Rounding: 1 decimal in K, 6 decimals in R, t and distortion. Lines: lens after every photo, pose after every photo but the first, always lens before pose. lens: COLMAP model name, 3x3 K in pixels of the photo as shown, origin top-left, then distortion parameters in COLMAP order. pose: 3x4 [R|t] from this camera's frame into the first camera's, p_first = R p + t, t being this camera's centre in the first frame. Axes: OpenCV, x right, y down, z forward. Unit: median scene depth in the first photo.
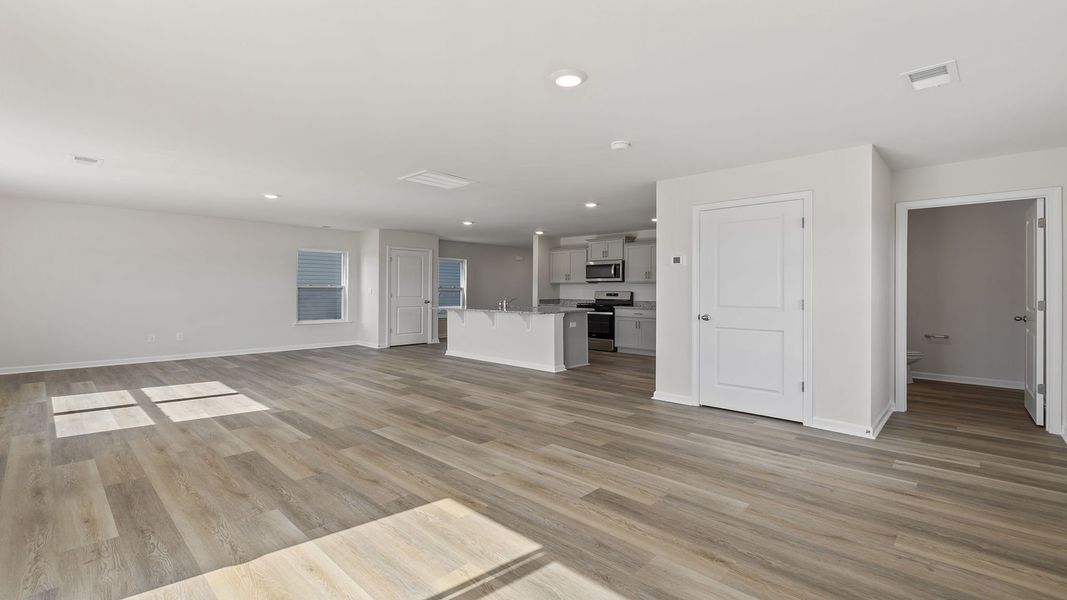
lens RADIAL K [[475.2, 0, 533.5], [0, 475.2, 300.0], [0, 0, 1]] dist [0.002162, 0.000195]
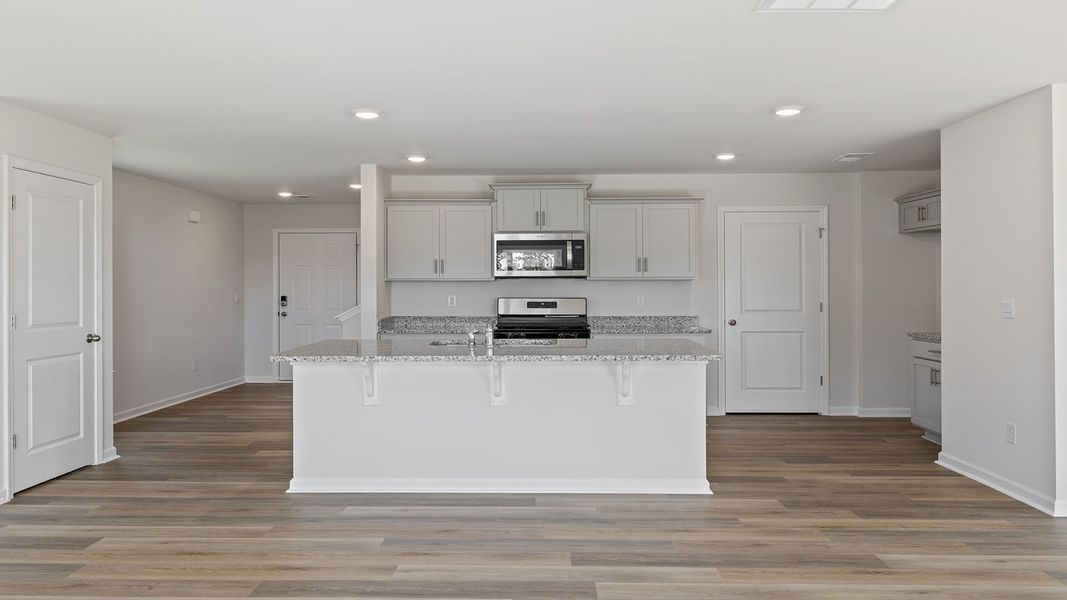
lens RADIAL K [[842.8, 0, 533.5], [0, 842.8, 300.0], [0, 0, 1]] dist [0.003340, -0.001603]
pose [[0.739963, -0.018396, 0.672396, -0.426348], [0.021560, 0.999761, 0.003626, -0.019993], [-0.672302, 0.011814, 0.740183, 0.403341]]
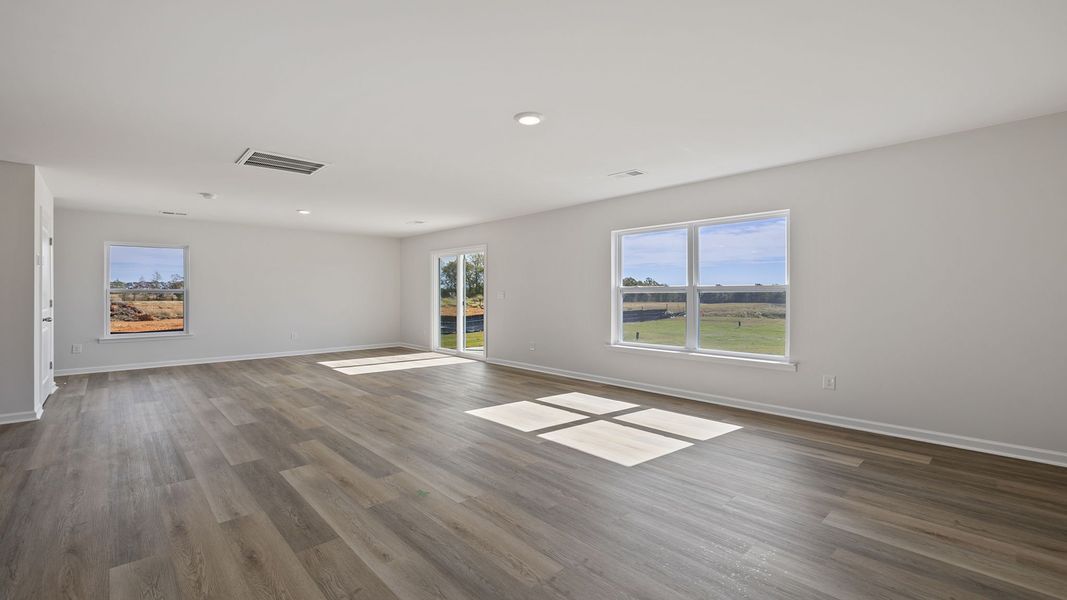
lens RADIAL K [[460.7, 0, 529.9], [0, 460.7, 294.1], [0, 0, 1]] dist [0.000712, -0.000077]
pose [[-0.998093, 0.002425, 0.061678, -0.381744], [0.003729, 0.999772, 0.021035, -0.017803], [-0.061613, 0.021225, -0.997874, 0.998683]]
